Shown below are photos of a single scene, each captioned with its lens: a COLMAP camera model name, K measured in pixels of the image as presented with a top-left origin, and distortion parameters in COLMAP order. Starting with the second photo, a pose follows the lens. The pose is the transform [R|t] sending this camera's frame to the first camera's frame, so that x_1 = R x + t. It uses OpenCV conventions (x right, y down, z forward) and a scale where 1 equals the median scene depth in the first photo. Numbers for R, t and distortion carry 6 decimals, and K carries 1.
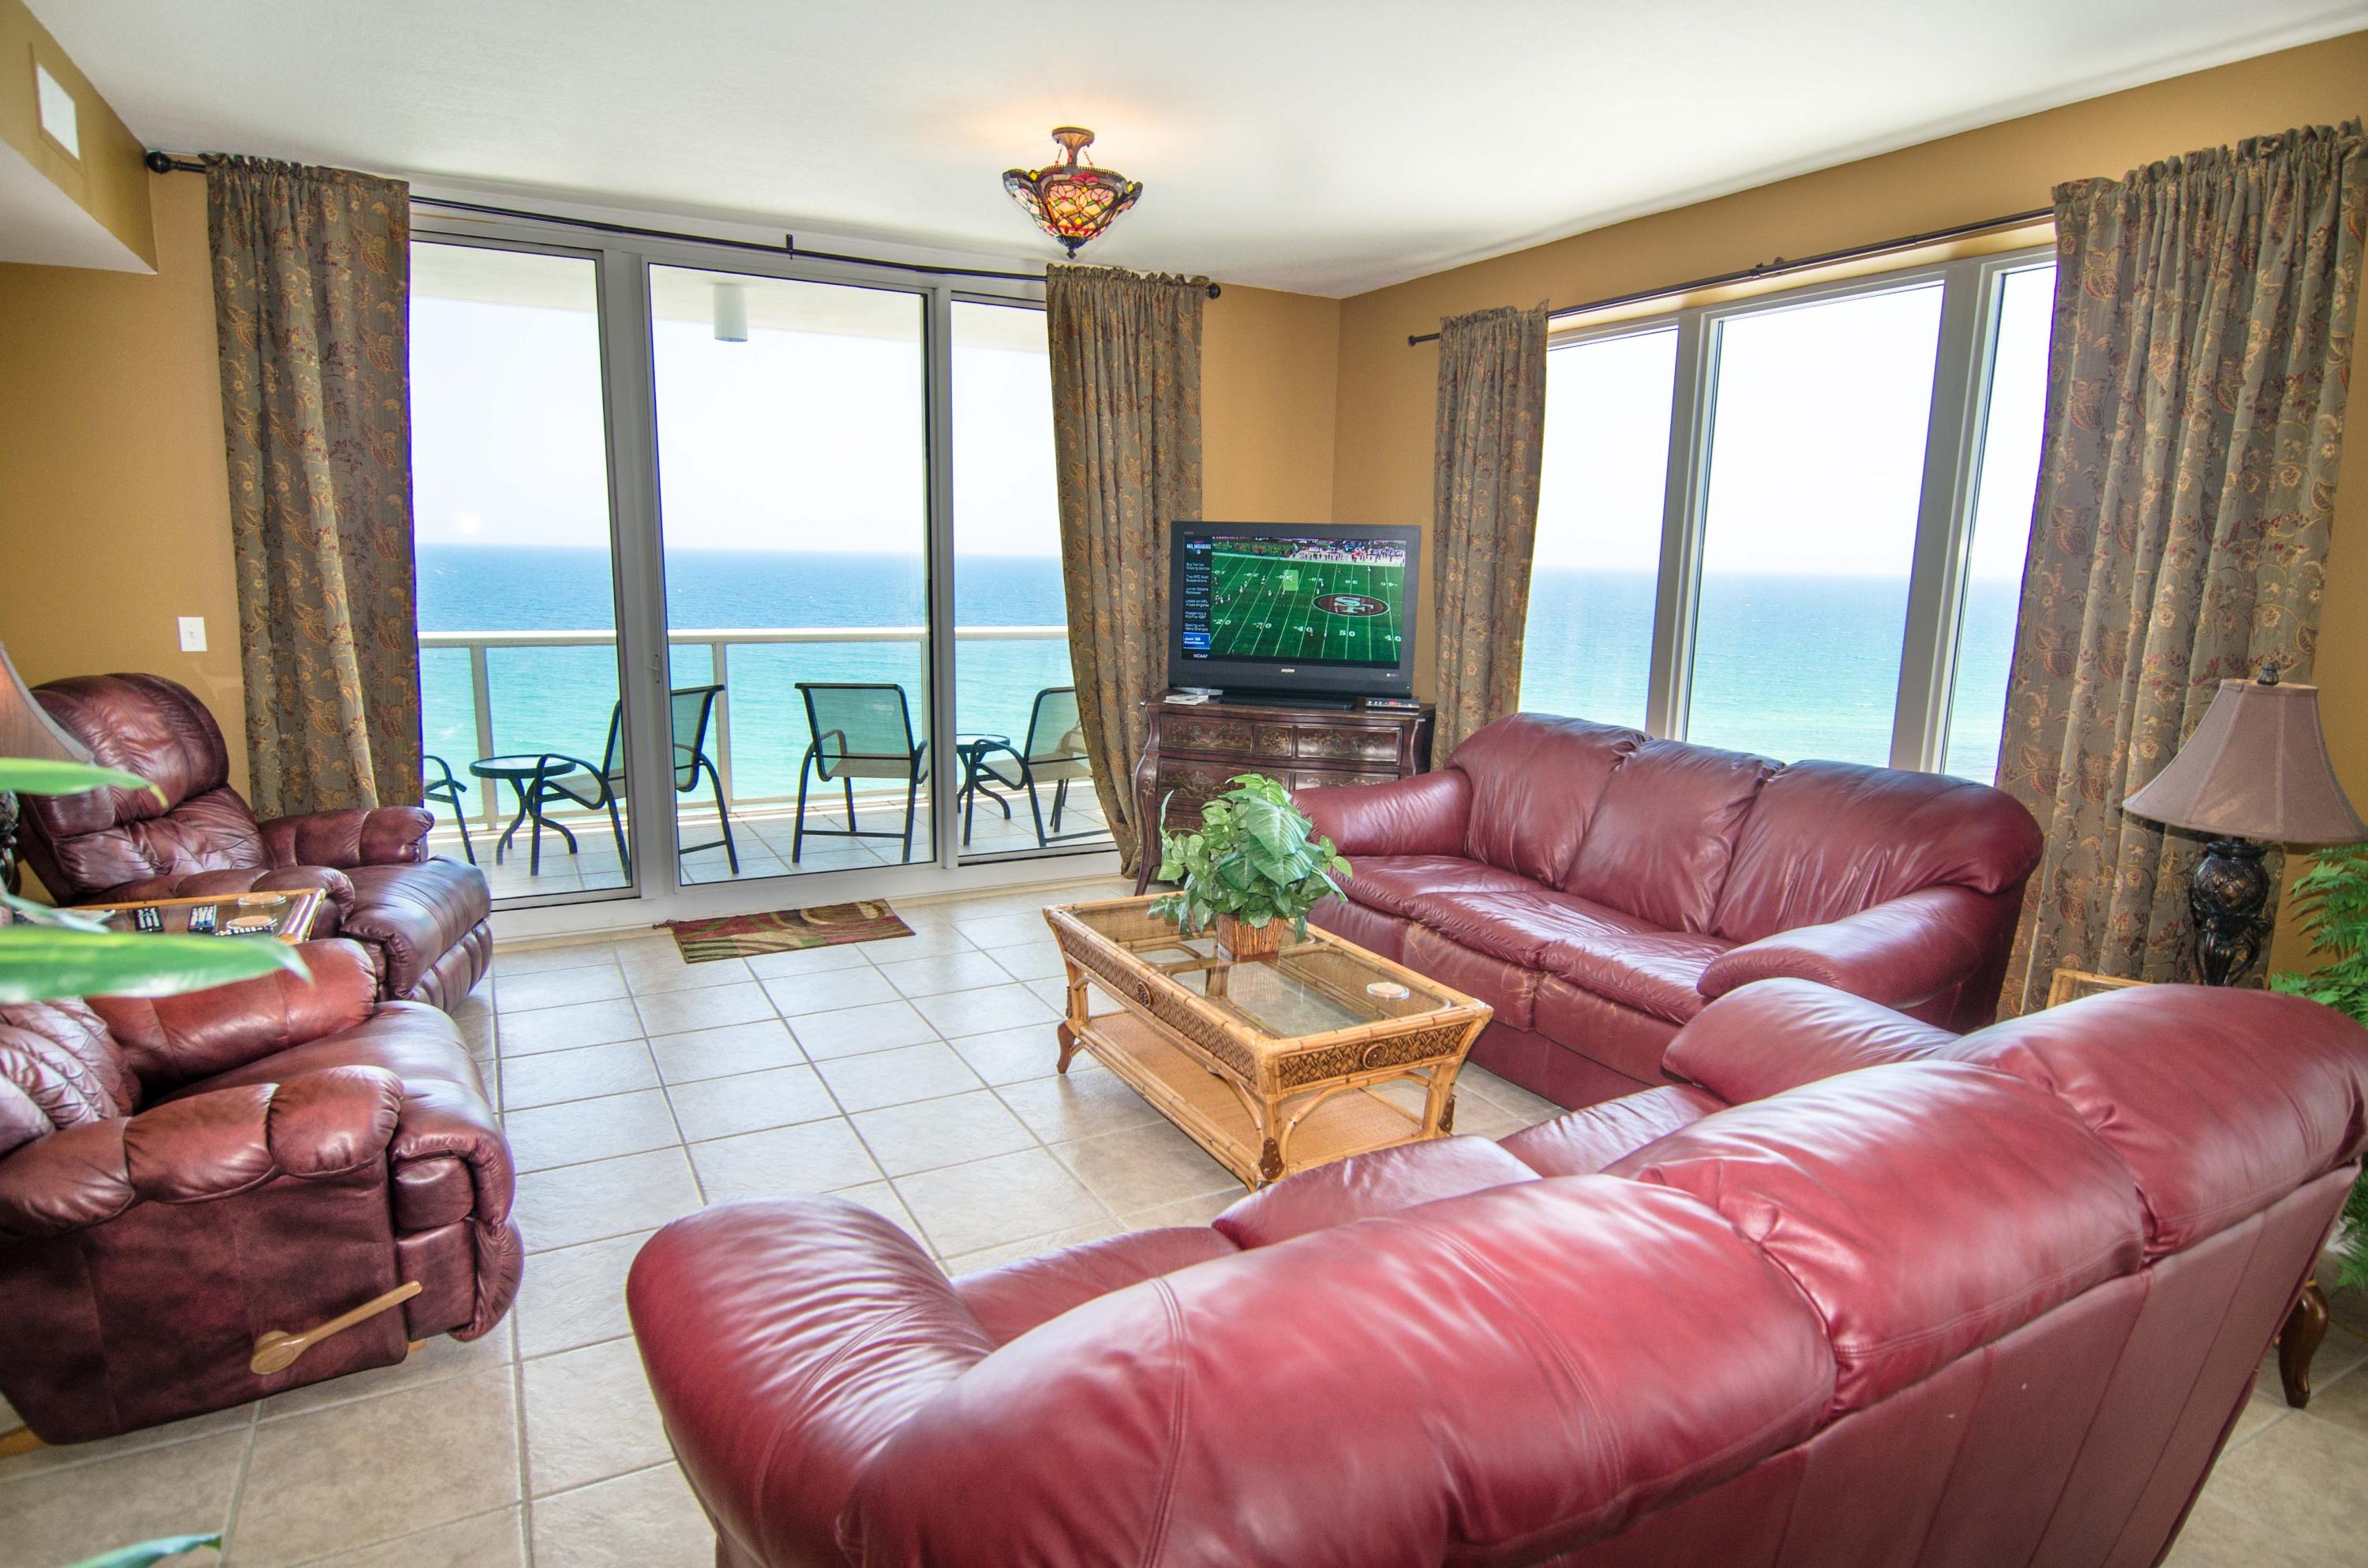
lens RADIAL K [[1294.6, 0, 1184.0], [0, 1294.6, 784.0], [0, 0, 1]] dist [0.000538, -0.012296]
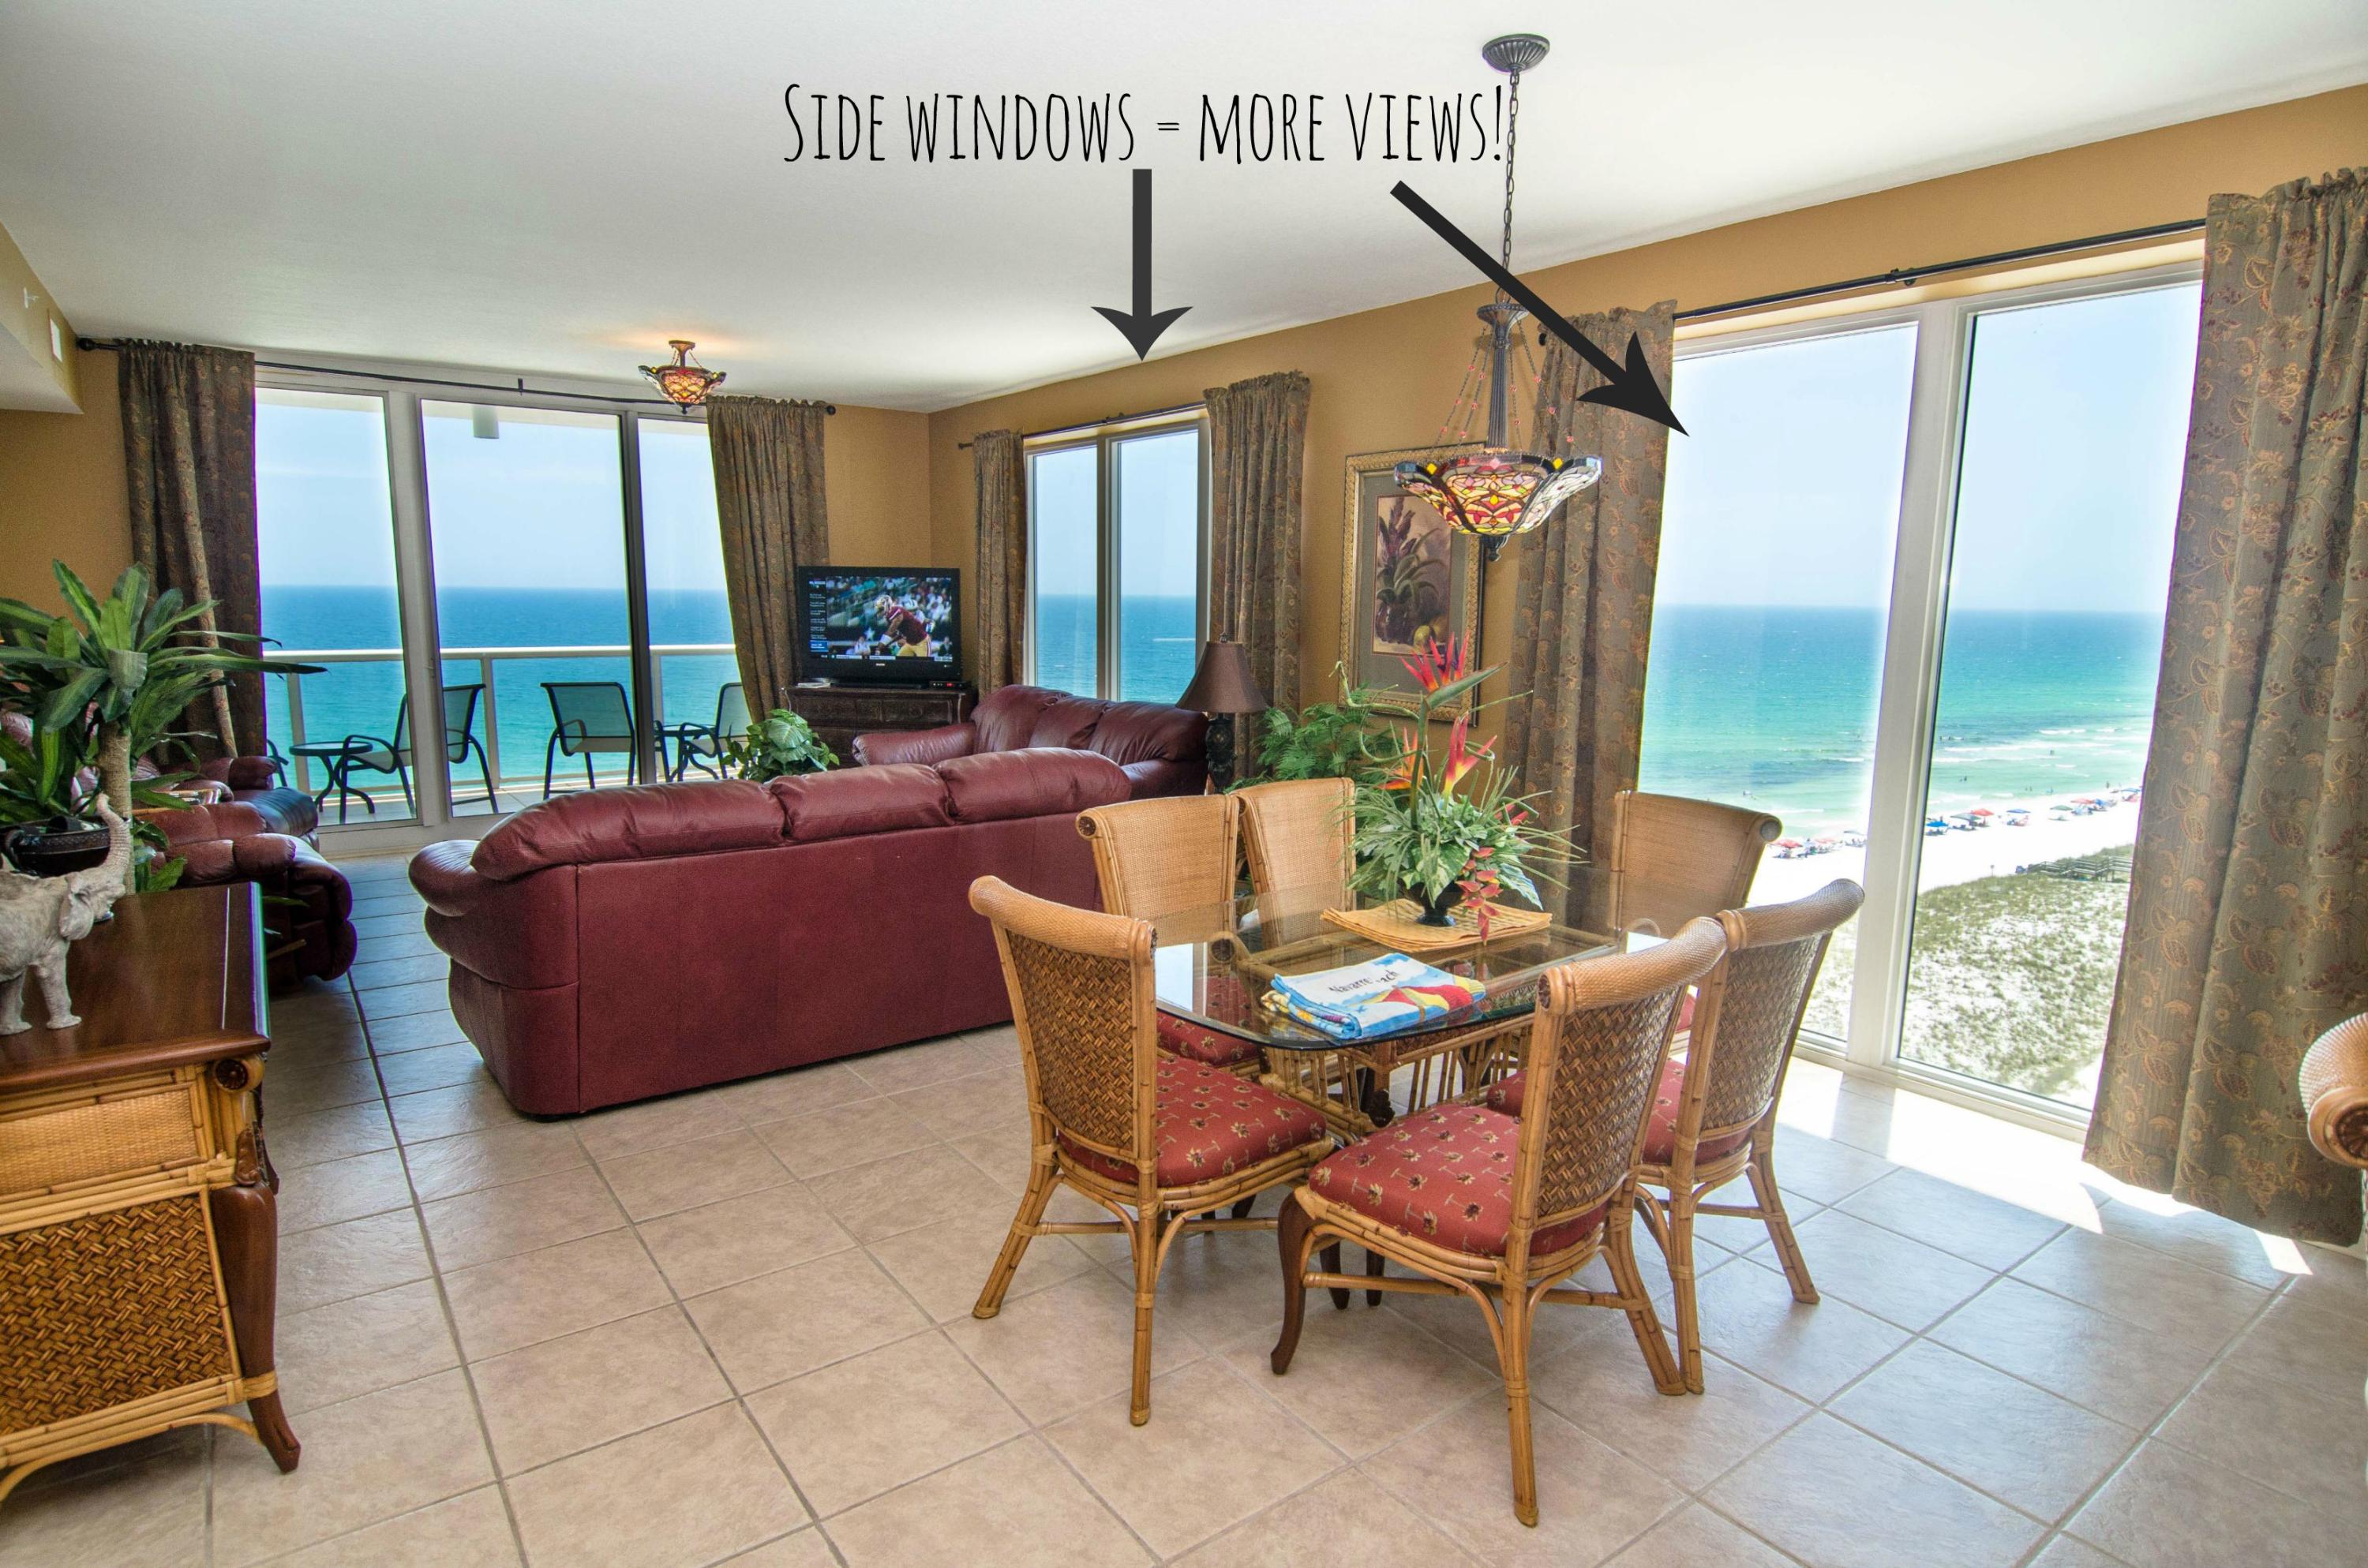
lens RADIAL K [[1281.0, 0, 1184.0], [0, 1281.0, 784.0], [0, 0, 1]] dist [0.001115, -0.011342]
pose [[0.990852, -0.028081, 0.131996, 0.230158], [0.031354, 0.999249, -0.022785, 0.096783], [-0.131257, 0.026715, 0.990988, -0.519338]]
